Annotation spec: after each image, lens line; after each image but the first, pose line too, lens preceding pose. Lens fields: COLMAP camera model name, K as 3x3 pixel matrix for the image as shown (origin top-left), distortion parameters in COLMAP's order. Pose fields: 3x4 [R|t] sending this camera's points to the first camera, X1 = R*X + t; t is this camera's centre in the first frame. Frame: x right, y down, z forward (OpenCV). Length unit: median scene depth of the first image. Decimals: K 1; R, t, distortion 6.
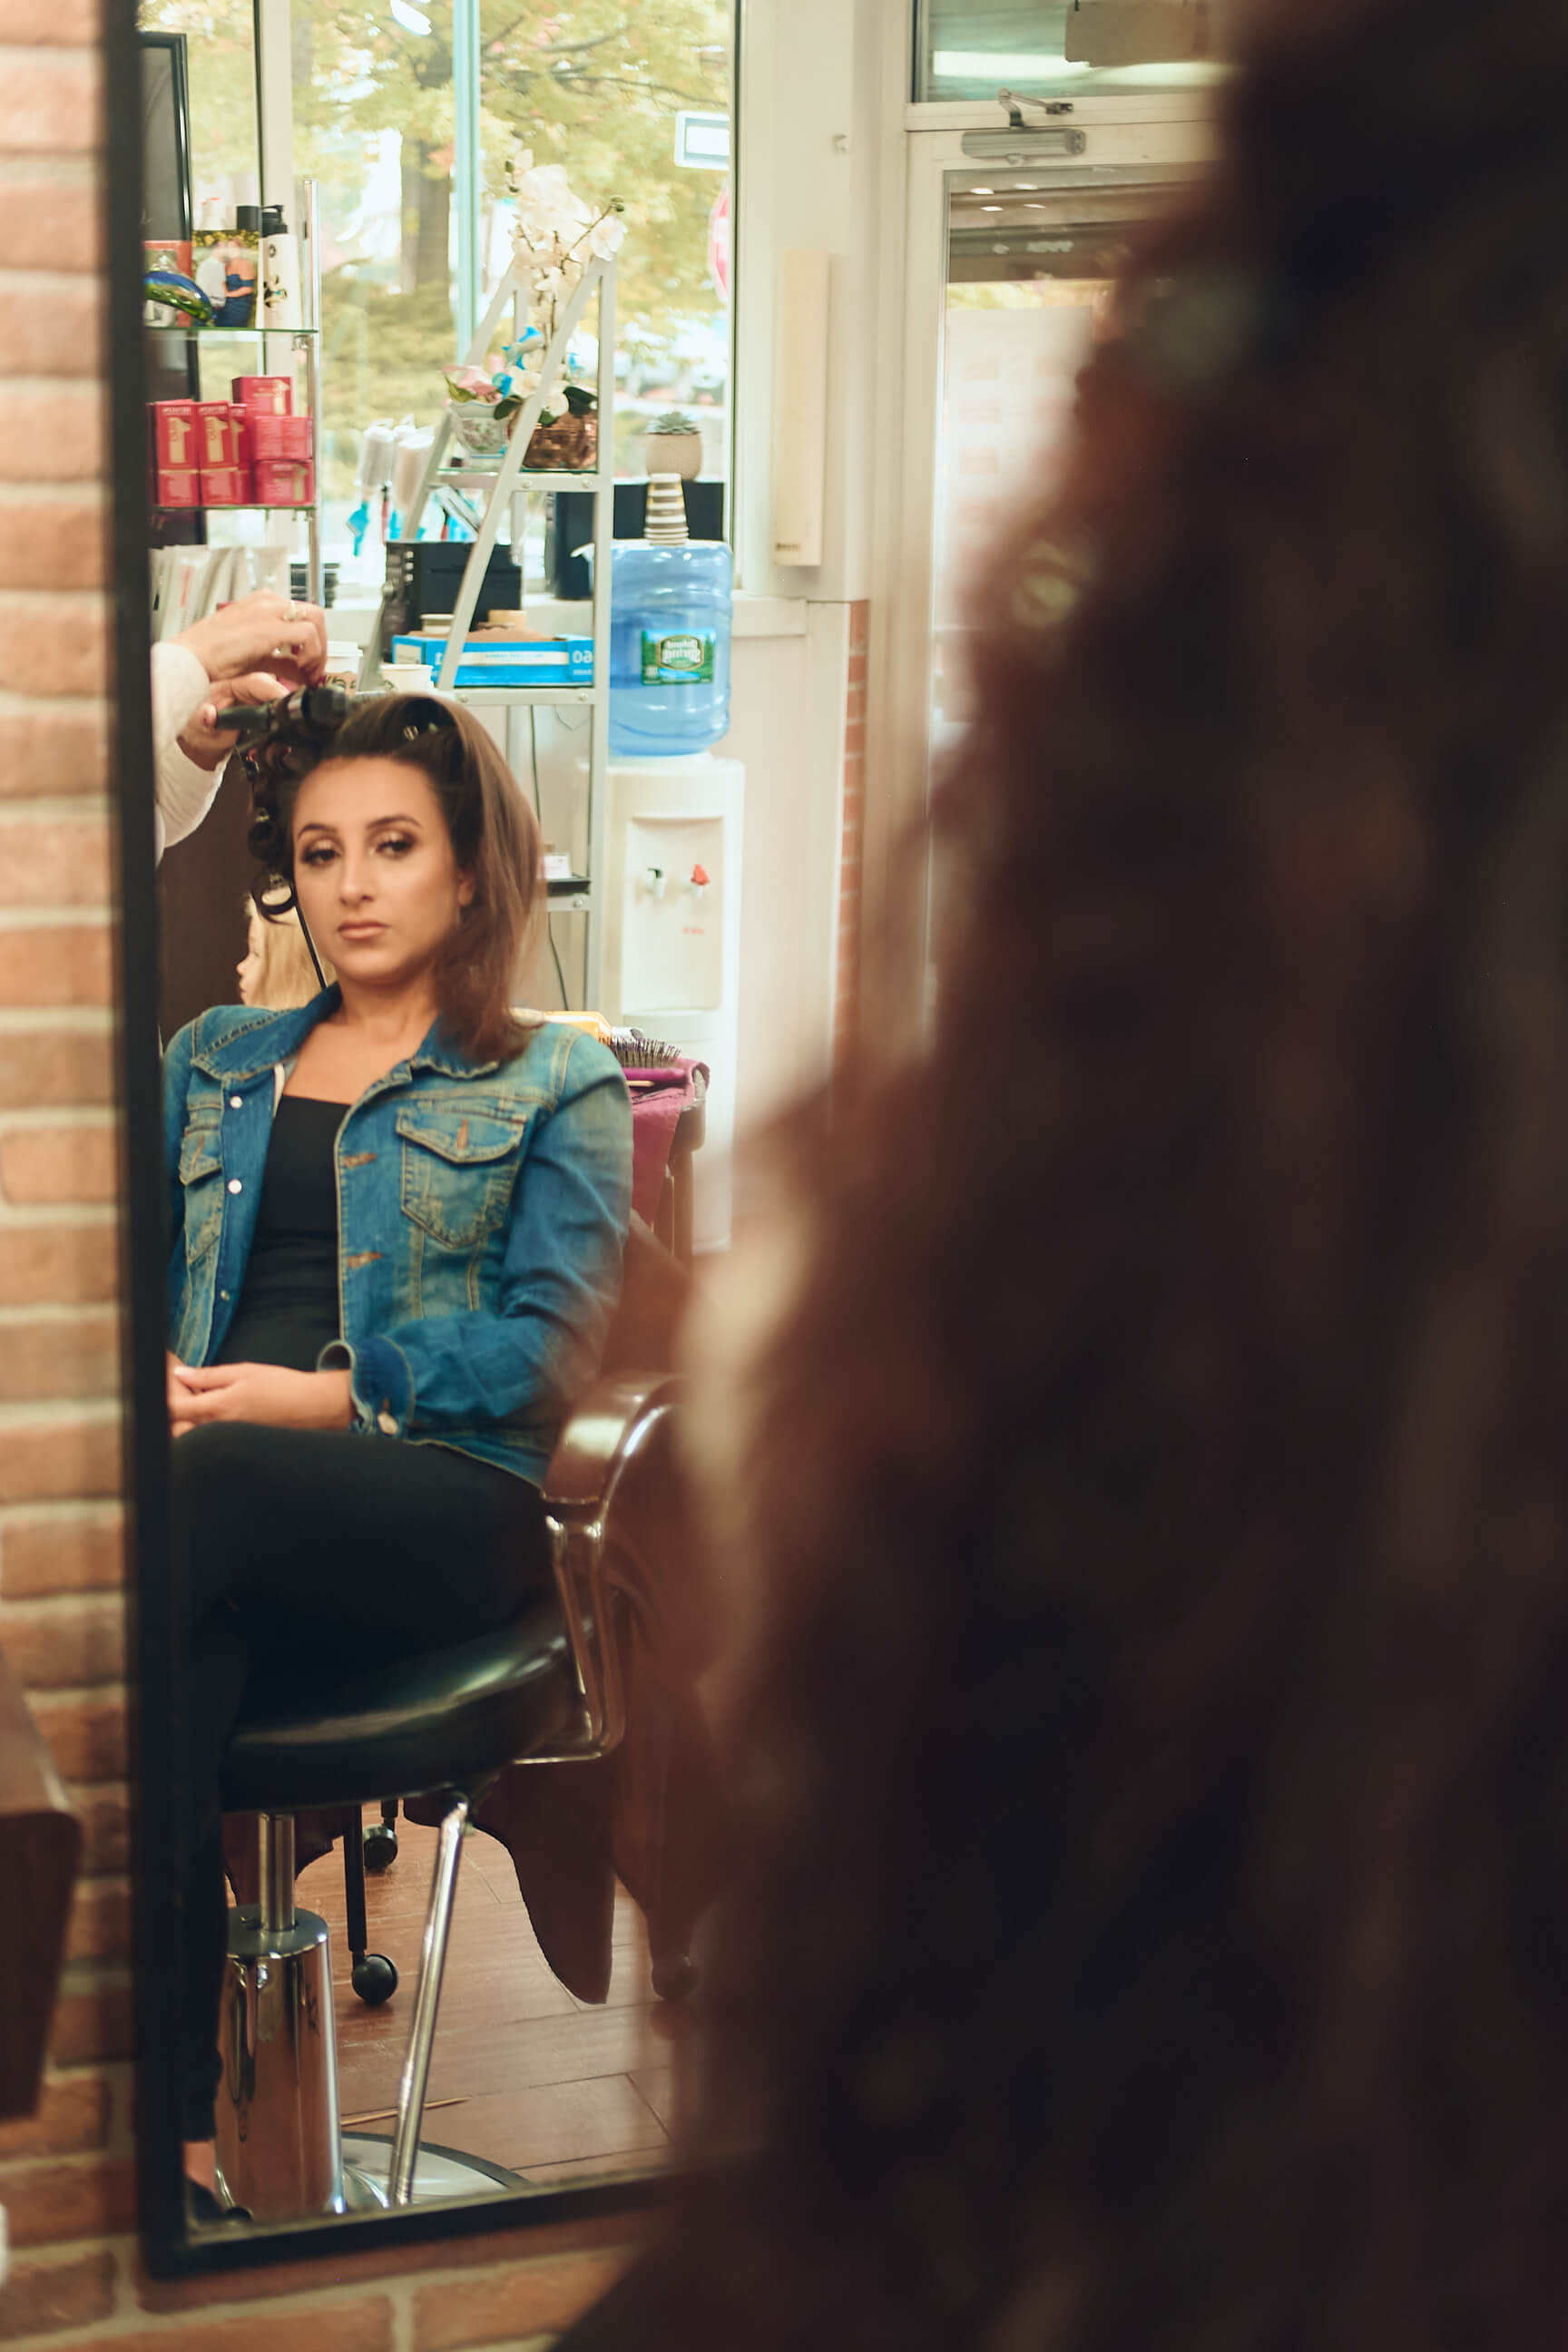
lens RADIAL K [[3571.6, 0, 784.0], [0, 3571.6, 1176.0], [0, 0, 1]] dist [-0.014109, -0.020137]
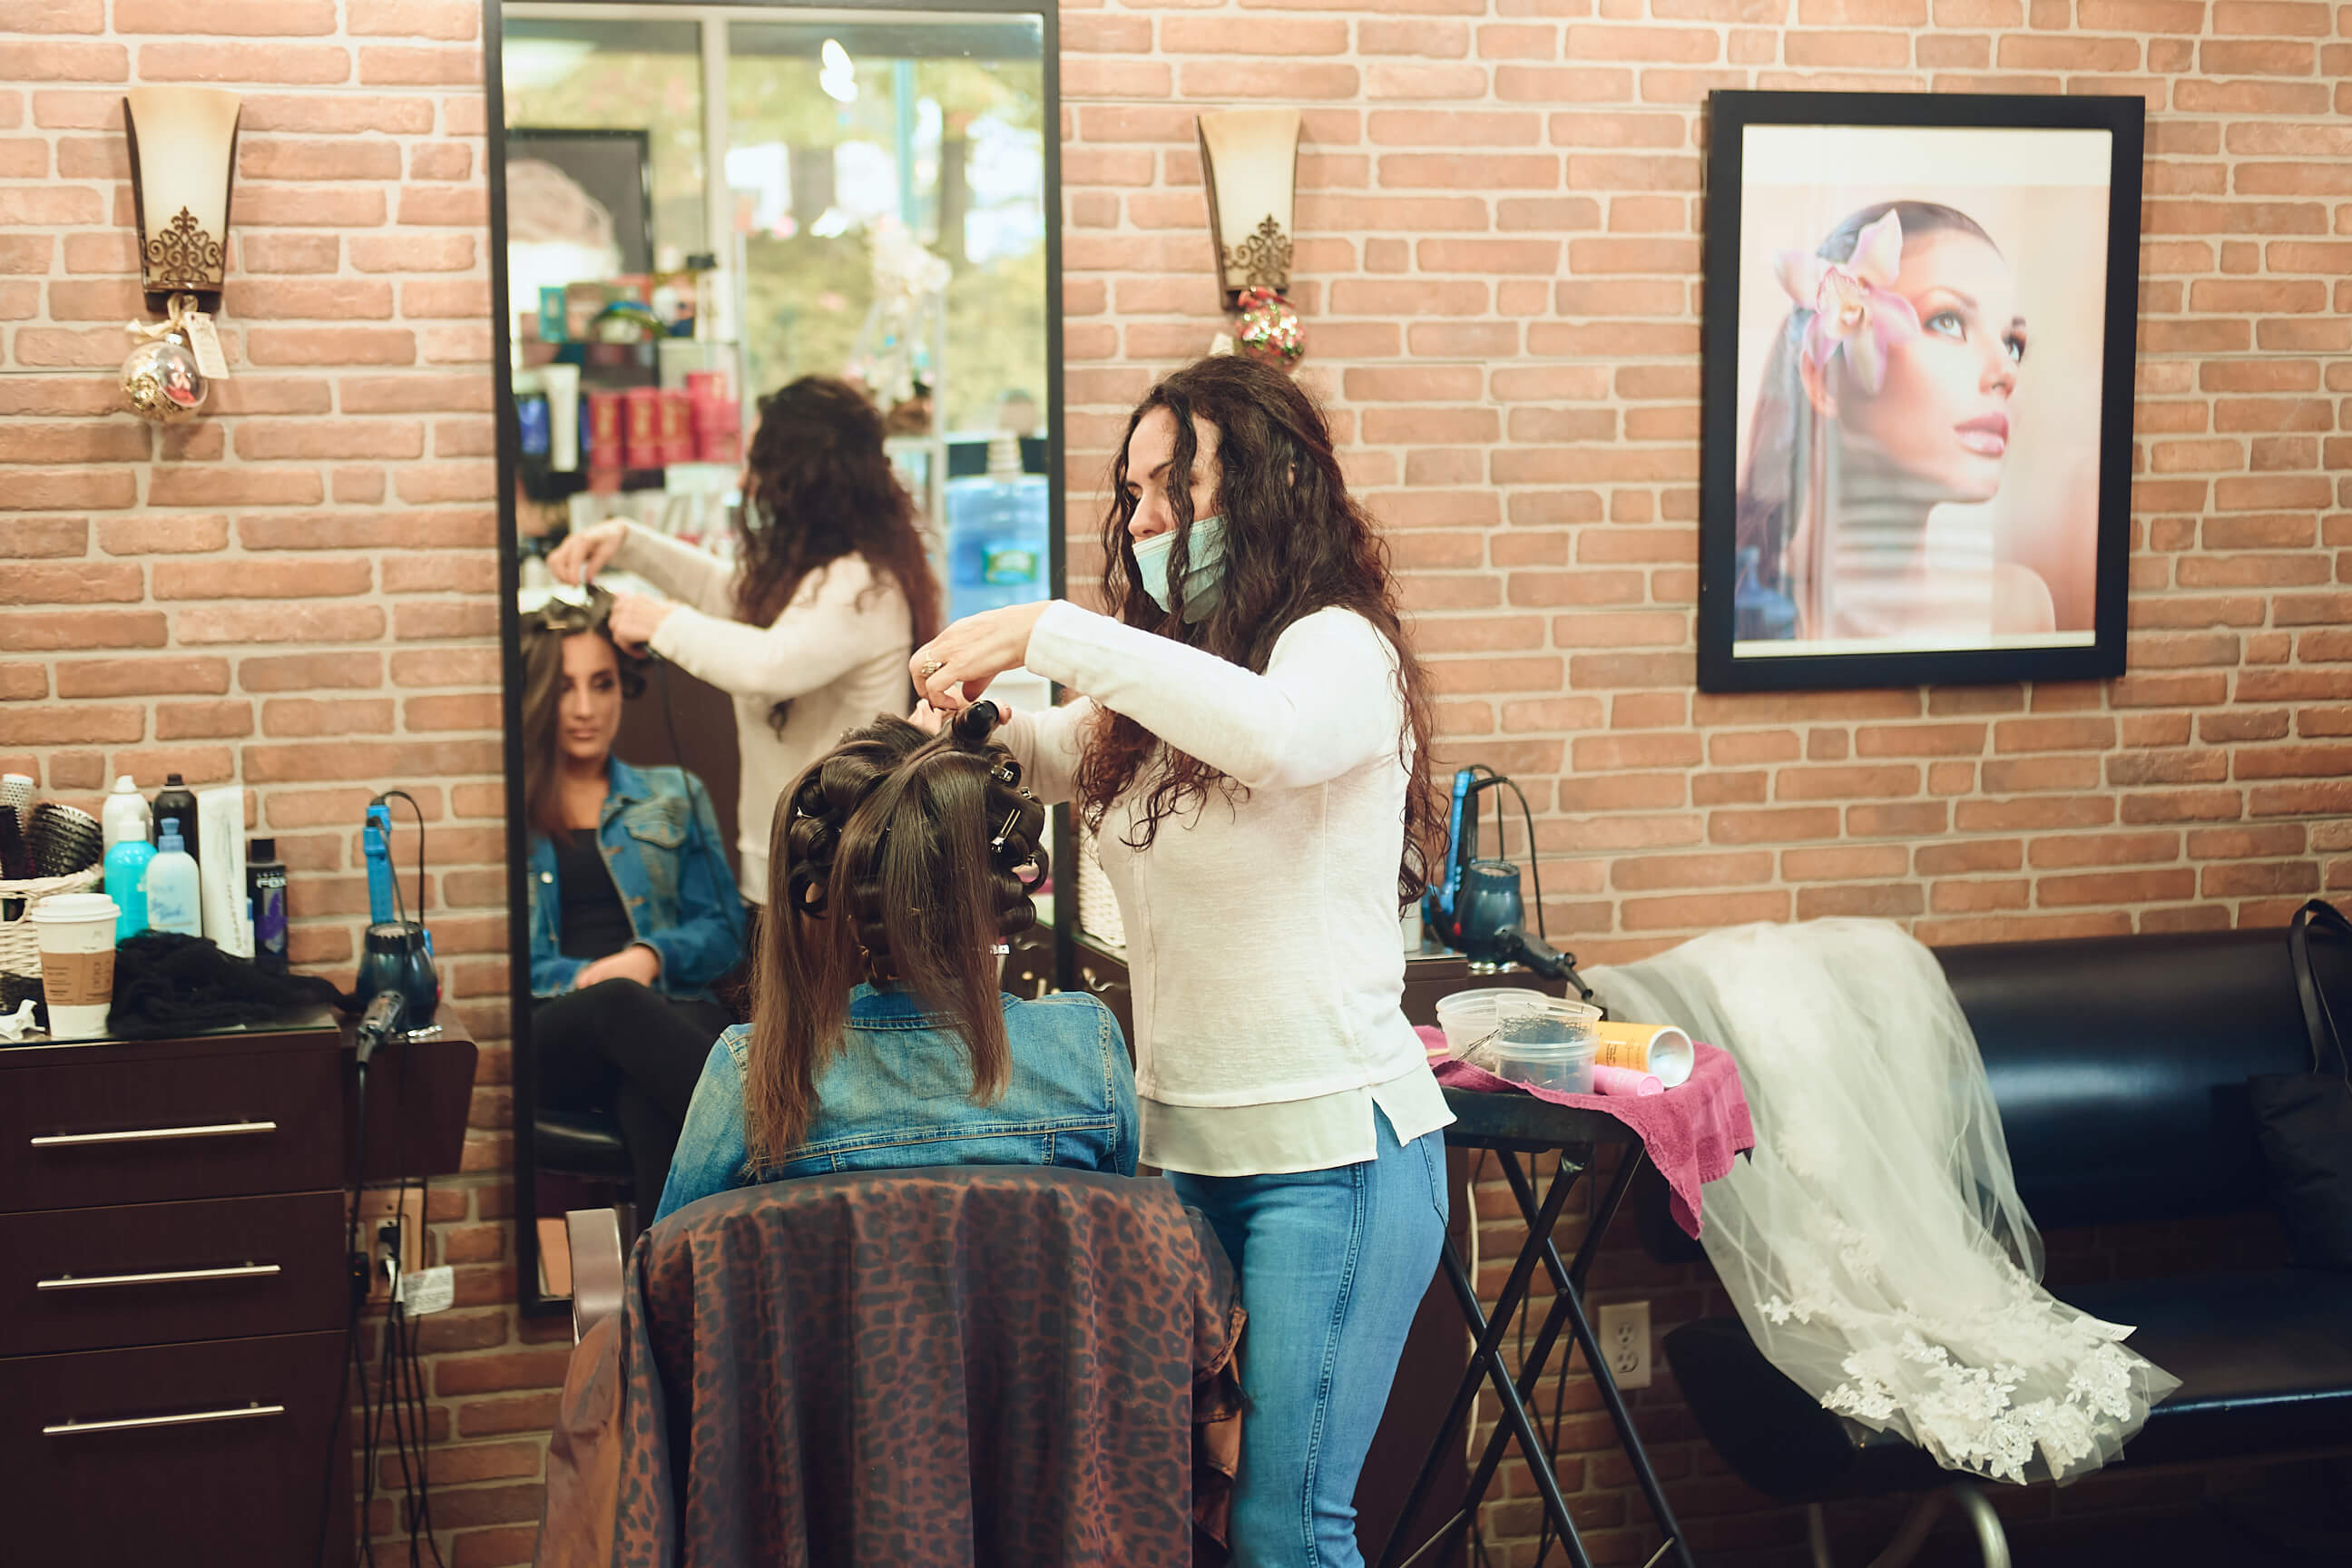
lens RADIAL K [[3571.6, 0, 1176.0], [0, 3571.6, 784.0], [0, 0, 1]] dist [-0.014109, -0.020137]
pose [[0.998579, -0.016711, -0.050613, 0.343070], [0.012540, 0.996584, -0.081629, 0.172856], [0.051805, 0.080878, 0.995377, -1.195693]]
